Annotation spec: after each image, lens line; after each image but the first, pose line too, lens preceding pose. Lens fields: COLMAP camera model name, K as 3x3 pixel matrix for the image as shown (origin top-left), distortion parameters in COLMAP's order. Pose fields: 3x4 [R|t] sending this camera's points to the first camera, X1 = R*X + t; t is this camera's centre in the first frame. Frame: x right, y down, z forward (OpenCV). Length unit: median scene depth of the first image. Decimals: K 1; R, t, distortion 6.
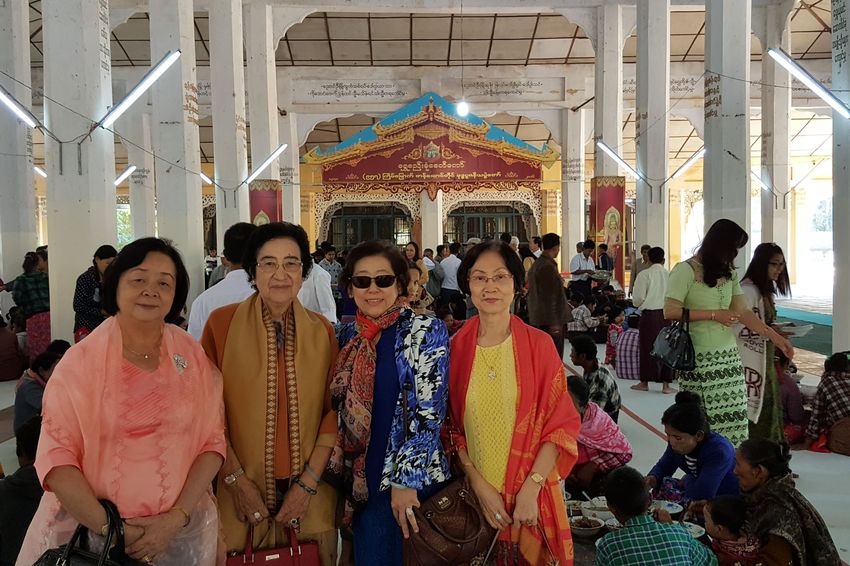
lens RADIAL K [[798.0, 0, 425.0], [0, 798.0, 283.0], [0, 0, 1]] dist [0.135114, -0.003205]
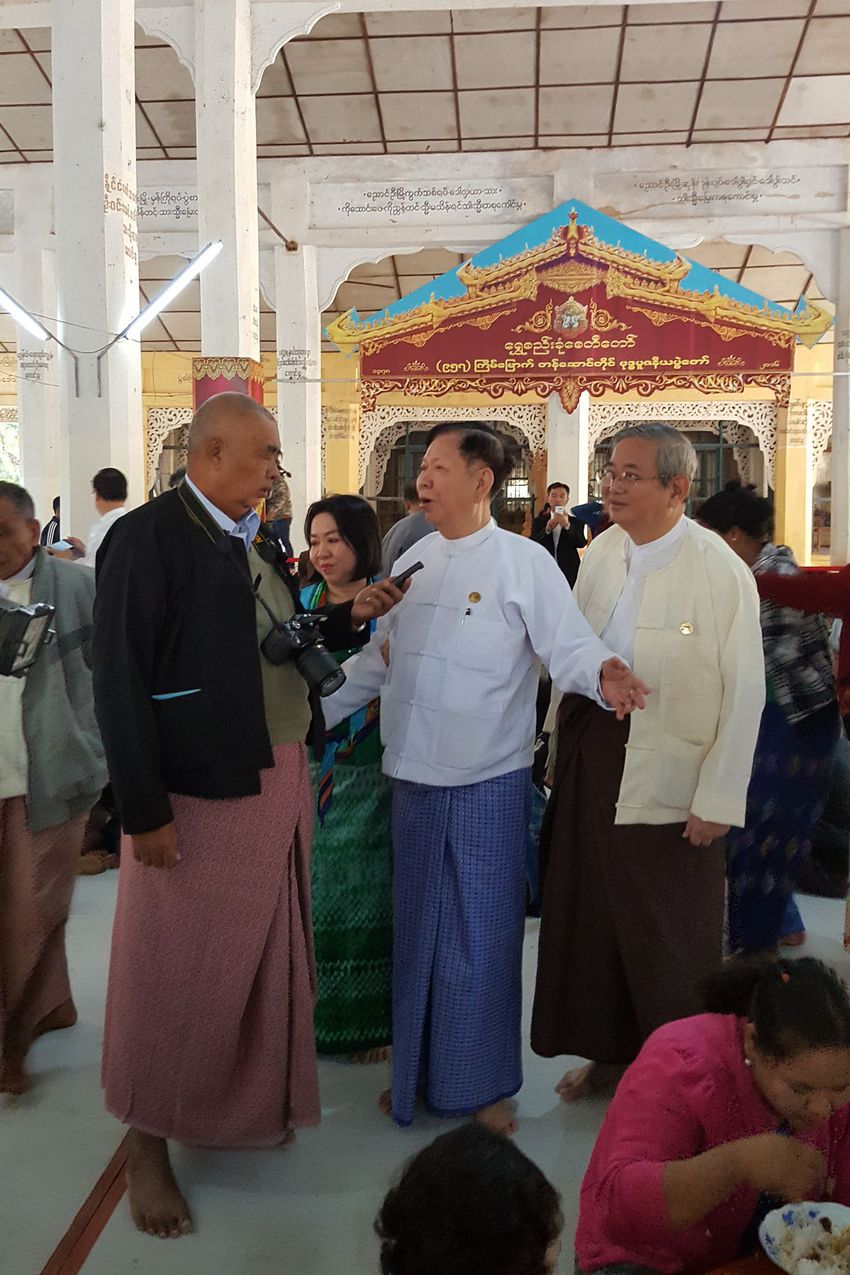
lens RADIAL K [[1068.3, 0, 422.8], [0, 1068.3, 554.3], [0, 0, 1]] dist [0.180370, -0.305957]
pose [[0.992468, 0.022793, -0.120364, 0.000753], [-0.022812, 0.999739, 0.001217, -0.010532], [0.120361, 0.001537, 0.992729, 0.301633]]
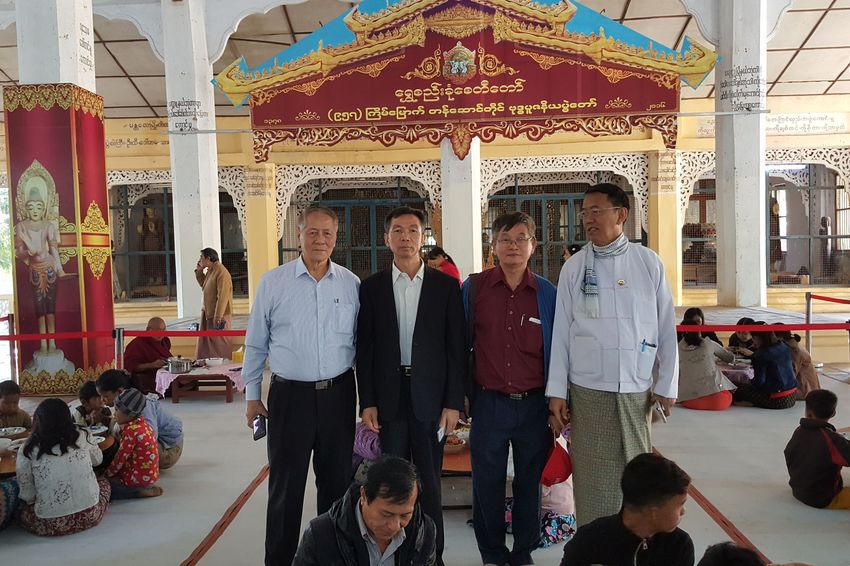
lens RADIAL K [[720.2, 0, 412.4], [0, 720.2, 289.4], [0, 0, 1]] dist [0.183531, -0.319527]
pose [[0.997401, -0.006905, -0.071724, 0.010757], [0.007283, 0.999961, 0.005009, -0.020843], [0.071686, -0.005519, 0.997412, 0.528458]]
